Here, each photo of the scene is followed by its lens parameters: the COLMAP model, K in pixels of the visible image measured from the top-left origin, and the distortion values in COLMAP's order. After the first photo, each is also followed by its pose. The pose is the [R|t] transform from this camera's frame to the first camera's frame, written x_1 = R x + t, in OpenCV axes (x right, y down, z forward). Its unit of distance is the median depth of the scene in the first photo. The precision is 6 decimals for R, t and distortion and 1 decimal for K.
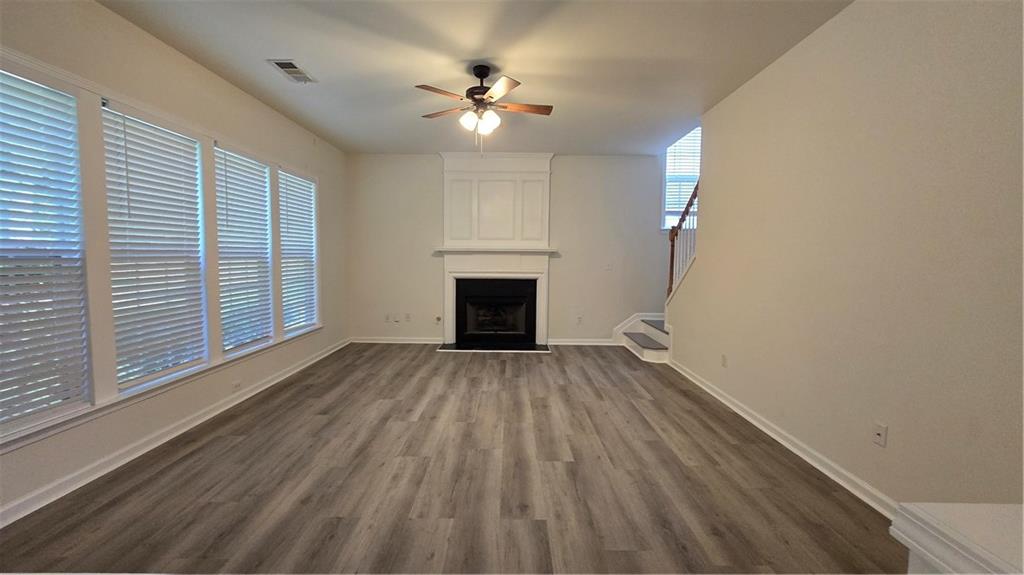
lens RADIAL K [[418.4, 0, 509.3], [0, 418.4, 287.8], [0, 0, 1]] dist [-0.004193, -0.000248]
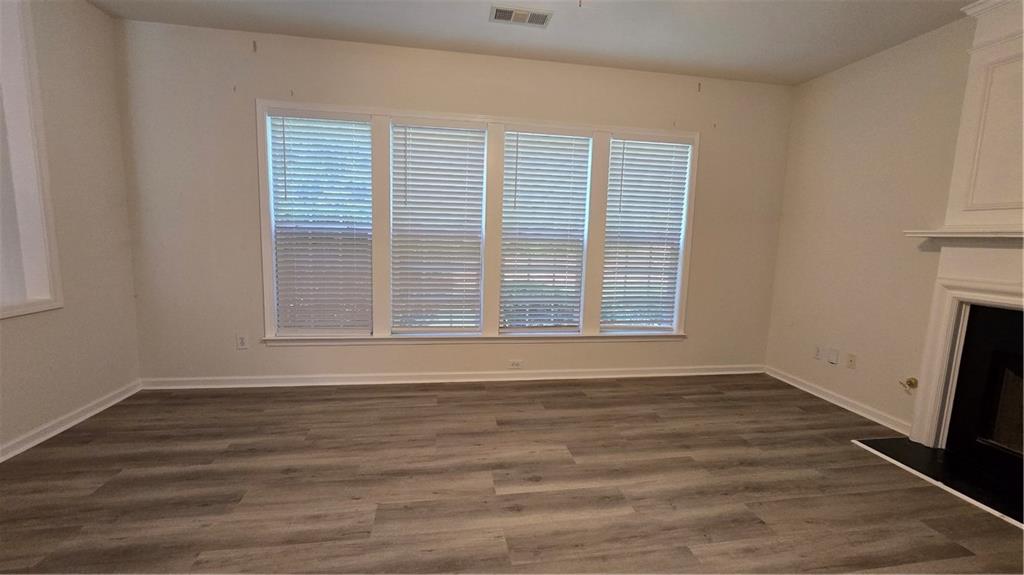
lens RADIAL K [[418.4, 0, 509.3], [0, 418.4, 287.8], [0, 0, 1]] dist [-0.004193, -0.000248]
pose [[0.174007, 0.121133, -0.977266, 0.354074], [-0.103112, 0.989191, 0.104252, -0.060985], [0.979331, 0.082627, 0.184616, 0.837948]]
